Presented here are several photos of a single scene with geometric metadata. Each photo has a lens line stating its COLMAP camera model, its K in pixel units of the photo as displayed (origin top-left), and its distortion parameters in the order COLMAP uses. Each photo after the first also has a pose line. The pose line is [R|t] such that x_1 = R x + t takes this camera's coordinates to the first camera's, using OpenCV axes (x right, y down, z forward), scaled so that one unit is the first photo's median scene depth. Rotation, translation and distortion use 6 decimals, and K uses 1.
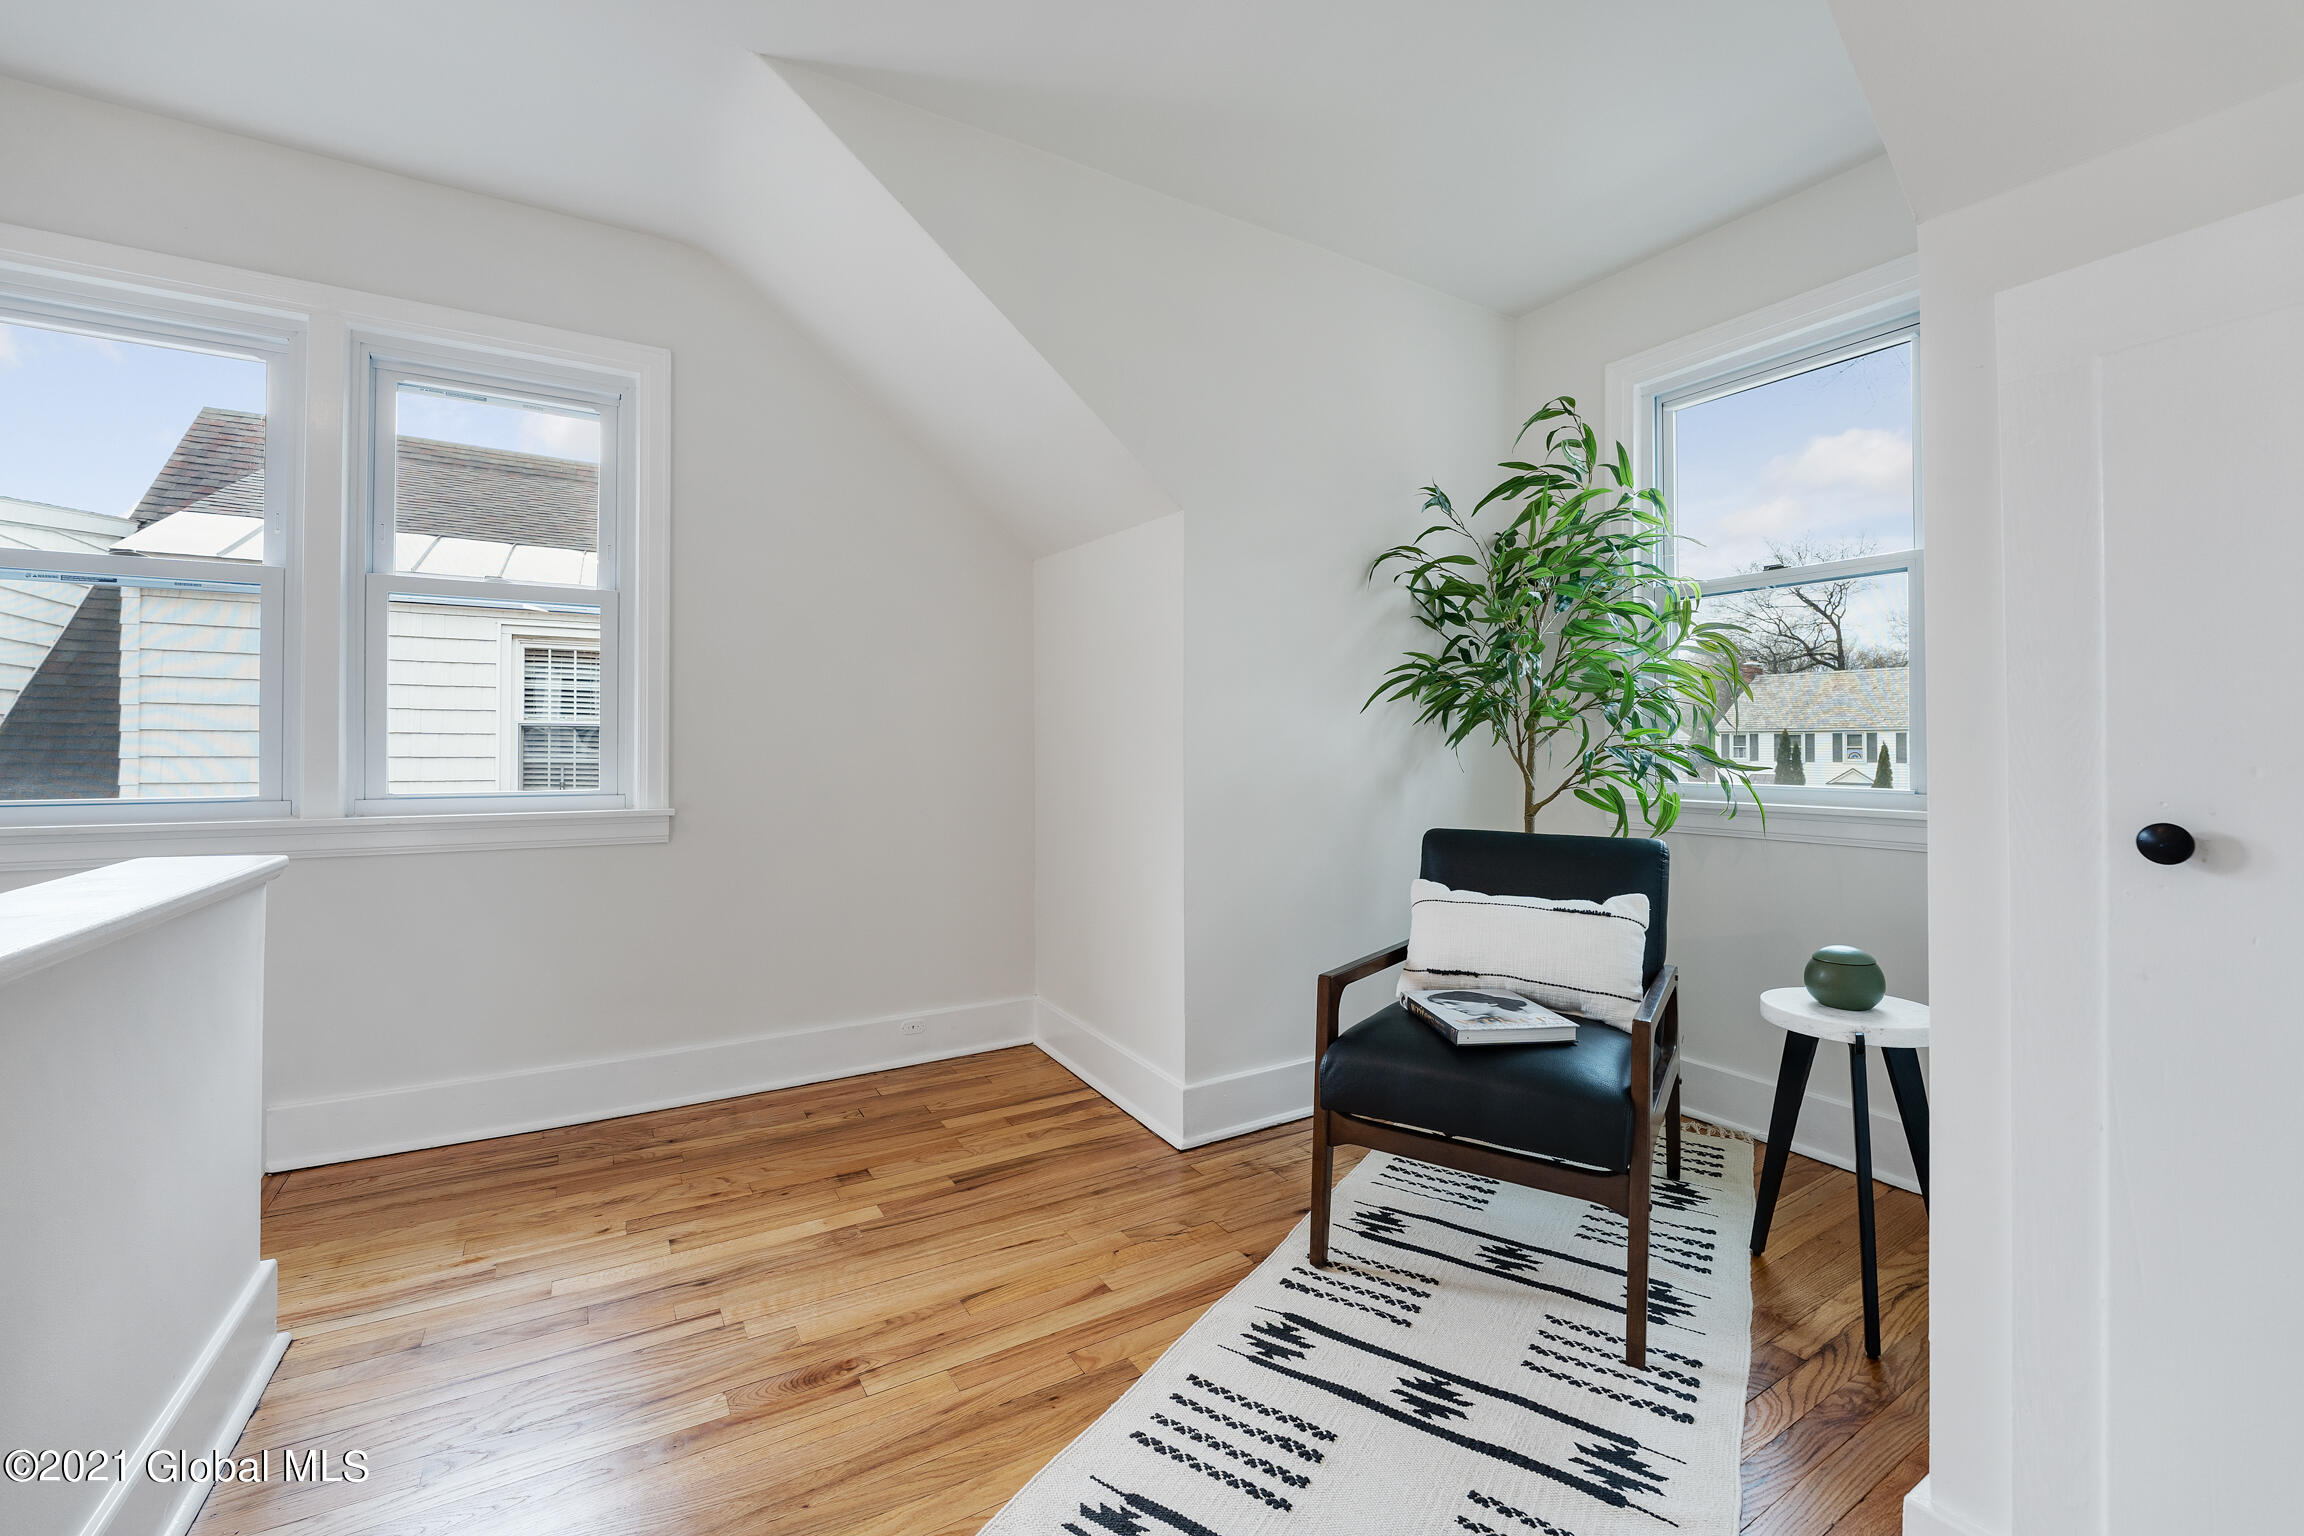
lens RADIAL K [[953.5, 0, 1147.9], [0, 953.5, 750.0], [0, 0, 1]] dist [0.004007, -0.000284]
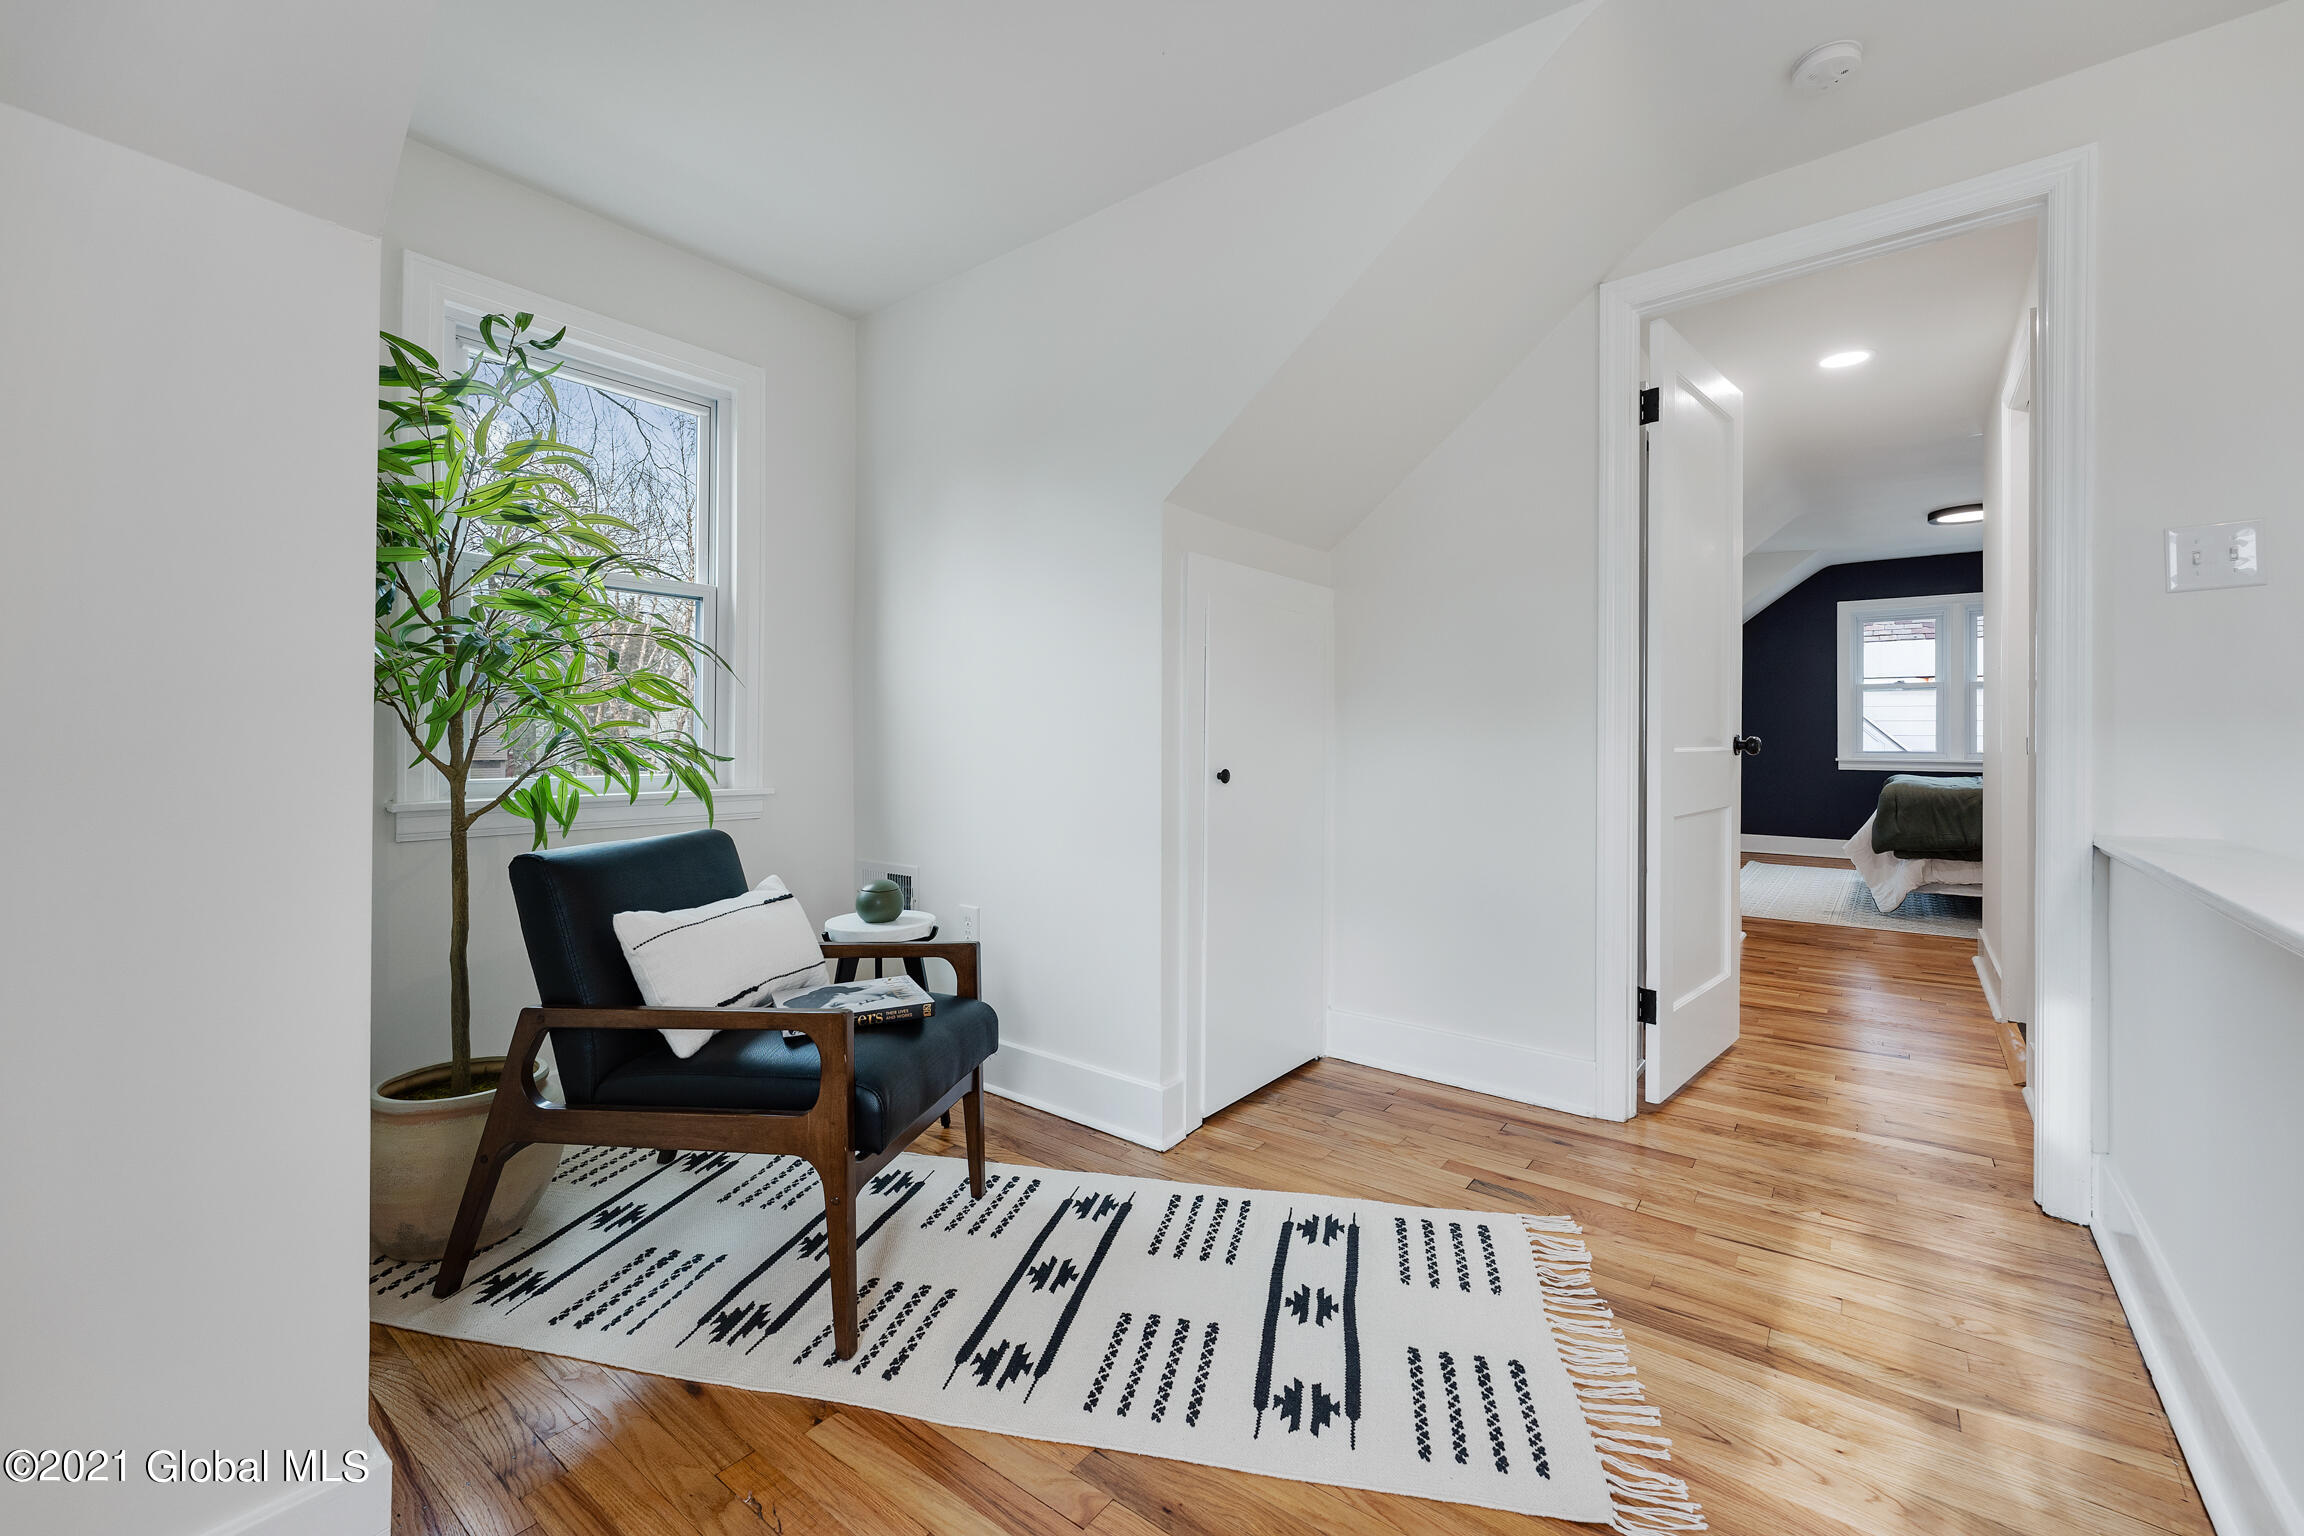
lens RADIAL K [[953.5, 0, 1161.4], [0, 953.5, 753.6], [0, 0, 1]] dist [0.004007, -0.000284]
pose [[-0.365161, -0.013022, 0.930853, -0.829408], [0.000427, 0.999900, 0.014155, -0.003656], [-0.930944, 0.005566, -0.365118, 1.238479]]
